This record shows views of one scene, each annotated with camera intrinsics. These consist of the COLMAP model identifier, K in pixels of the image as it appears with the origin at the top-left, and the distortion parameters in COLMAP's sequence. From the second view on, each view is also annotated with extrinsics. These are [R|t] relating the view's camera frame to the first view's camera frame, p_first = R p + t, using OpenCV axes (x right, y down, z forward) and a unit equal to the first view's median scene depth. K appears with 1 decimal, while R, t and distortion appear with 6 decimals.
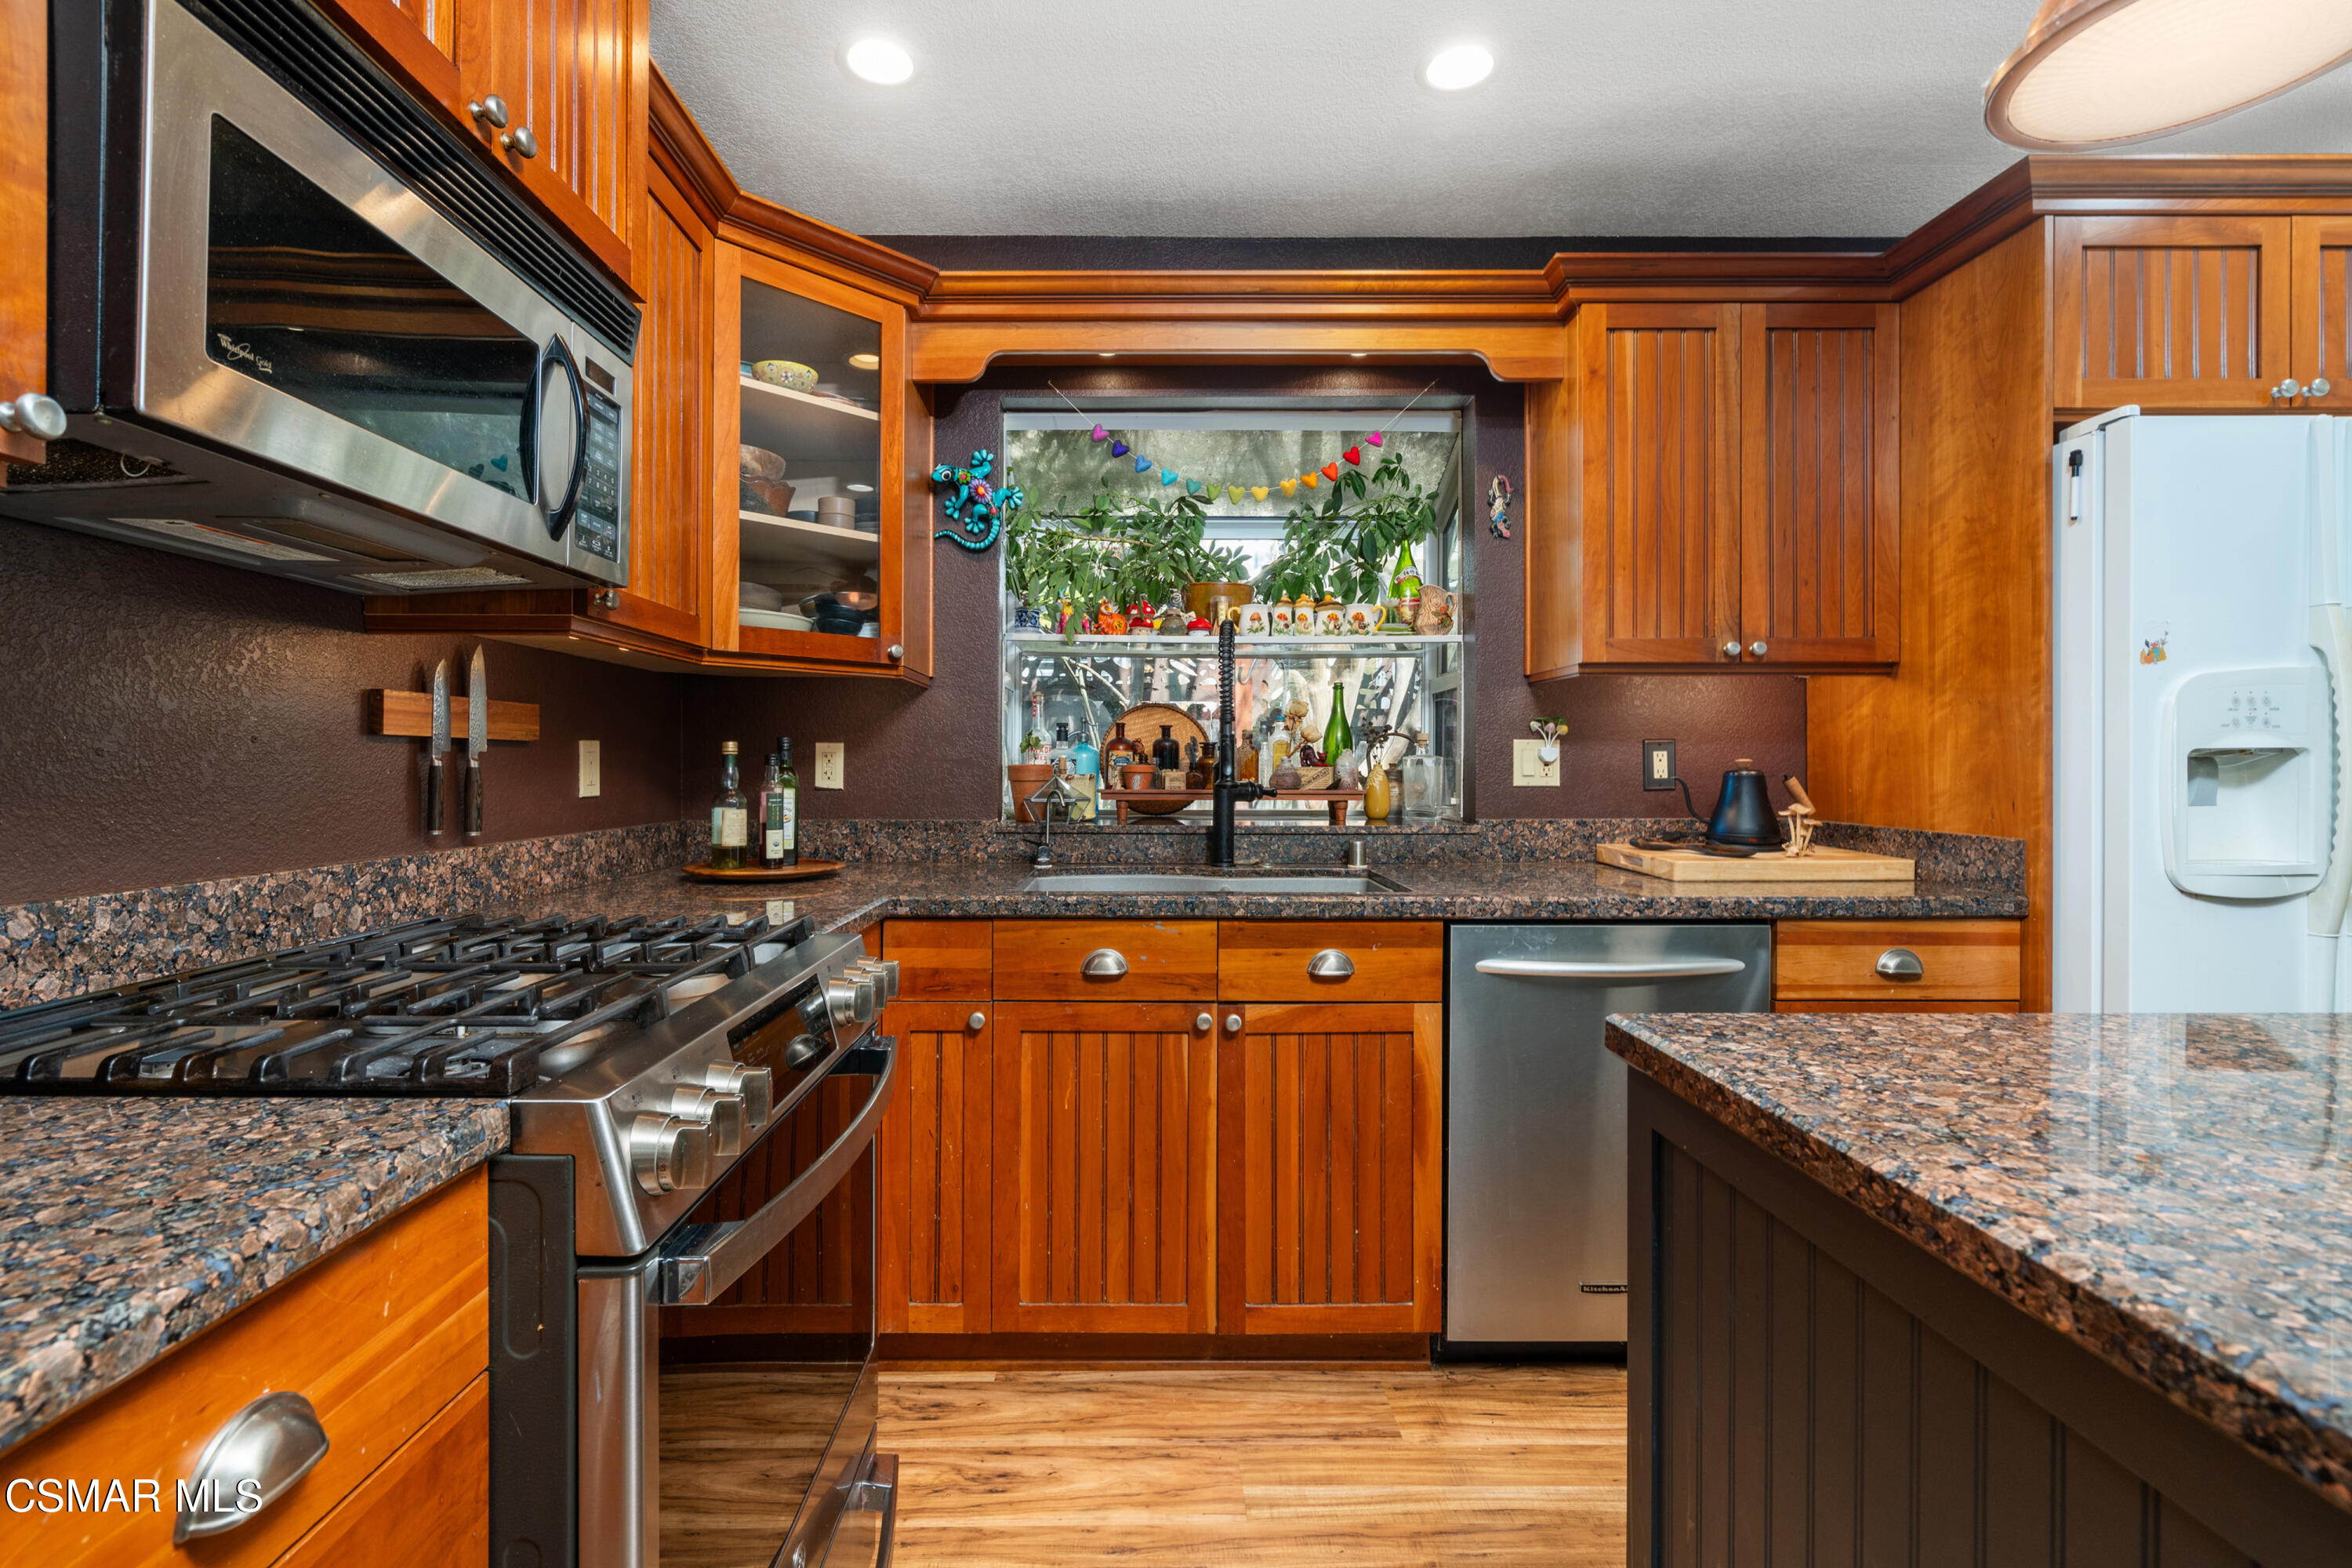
lens RADIAL K [[1072.3, 0, 1166.2], [0, 1072.3, 768.6], [0, 0, 1]] dist [-0.009142, 0.002442]
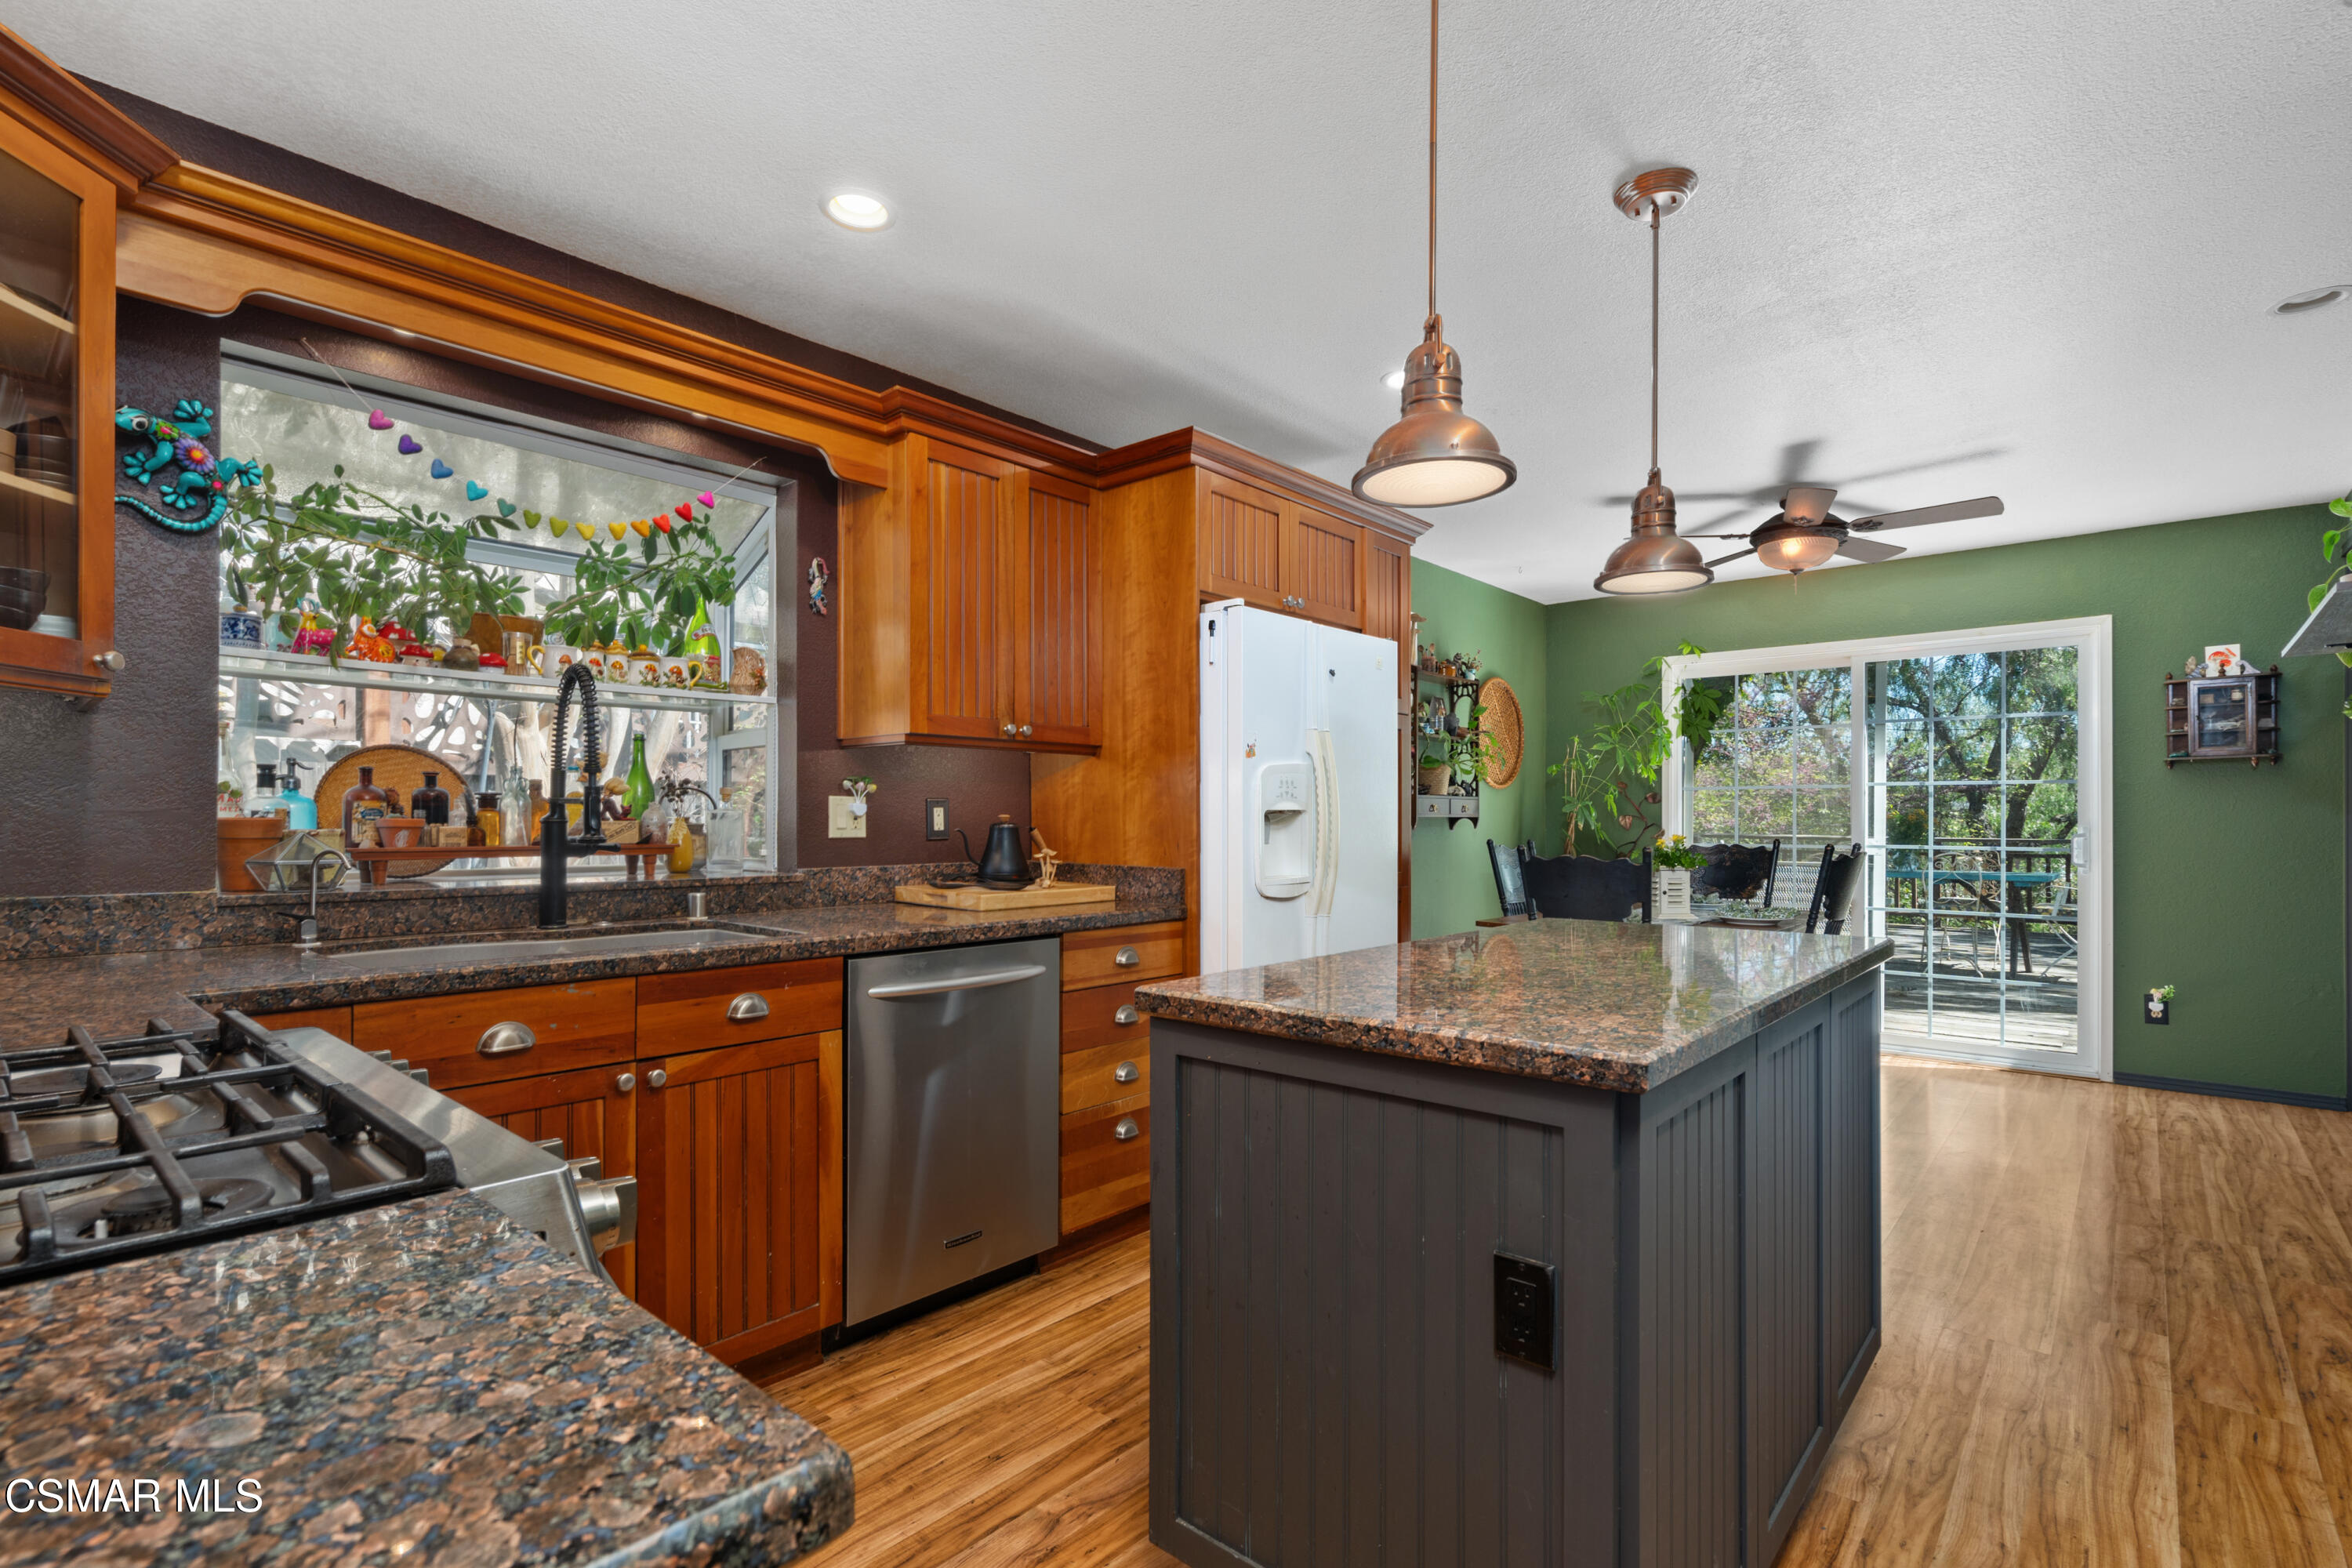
lens RADIAL K [[1072.3, 0, 1168.8], [0, 1072.3, 819.1], [0, 0, 1]] dist [-0.009142, 0.002442]
pose [[0.671633, 0.001319, 0.740883, -0.305109], [0.001544, 0.999994, -0.003180, 0.001091], [-0.740882, 0.003279, 0.671627, -0.014081]]
